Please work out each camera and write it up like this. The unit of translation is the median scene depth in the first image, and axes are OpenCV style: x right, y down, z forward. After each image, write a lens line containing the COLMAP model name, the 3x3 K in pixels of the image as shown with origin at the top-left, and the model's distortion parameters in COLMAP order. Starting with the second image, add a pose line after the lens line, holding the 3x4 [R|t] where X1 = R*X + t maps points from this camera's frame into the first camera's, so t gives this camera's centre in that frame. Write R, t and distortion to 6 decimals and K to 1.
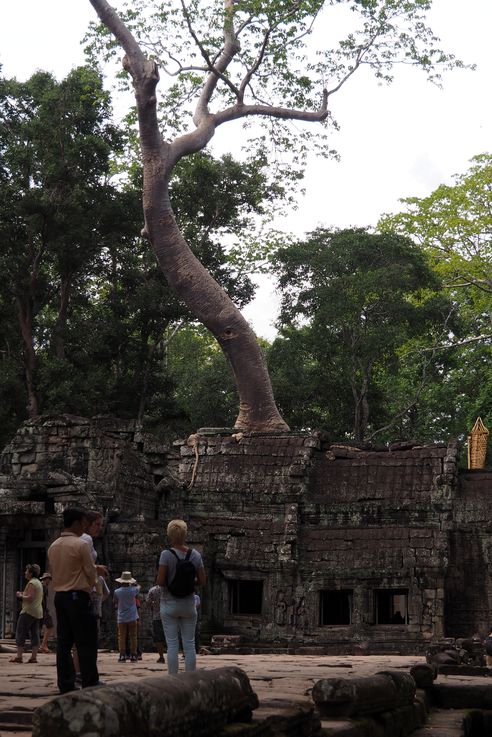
lens RADIAL K [[1536.5, 0, 246.0], [0, 1536.5, 368.5], [0, 0, 1]] dist [-0.005668, 0.052378]
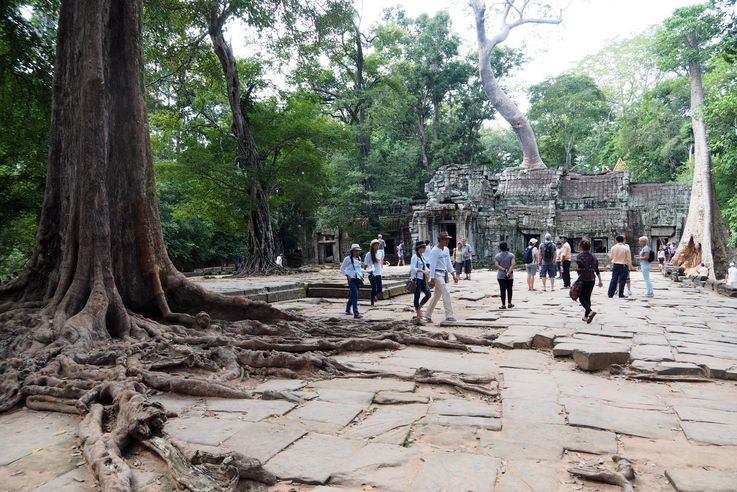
lens RADIAL K [[609.0, 0, 368.5], [0, 609.0, 246.0], [0, 0, 1]] dist [-0.006609, 0.001340]
pose [[0.982688, -0.012386, -0.184855, -0.071605], [0.043094, 0.985677, 0.163045, -0.003307], [0.180188, -0.168189, 0.969146, 0.073879]]
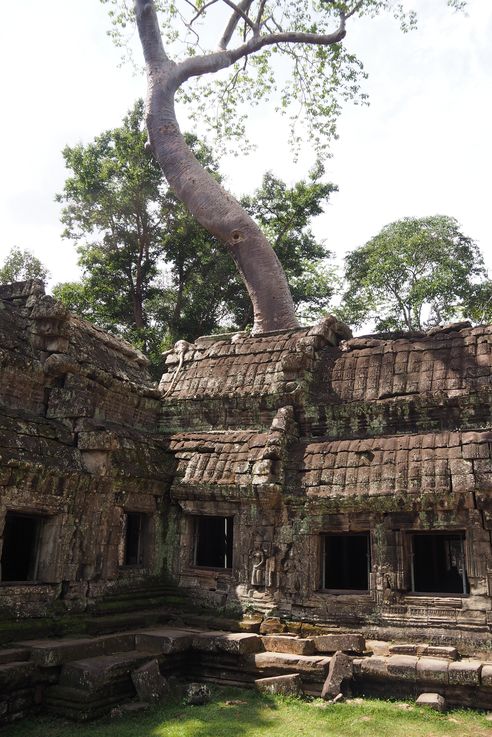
lens RADIAL K [[609.0, 0, 246.0], [0, 609.0, 368.5], [0, 0, 1]] dist [-0.006609, 0.001340]
pose [[0.967246, -0.058400, -0.247033, 0.084170], [0.026885, 0.991270, -0.129076, 0.107851], [0.252415, 0.118206, 0.960372, 0.735244]]
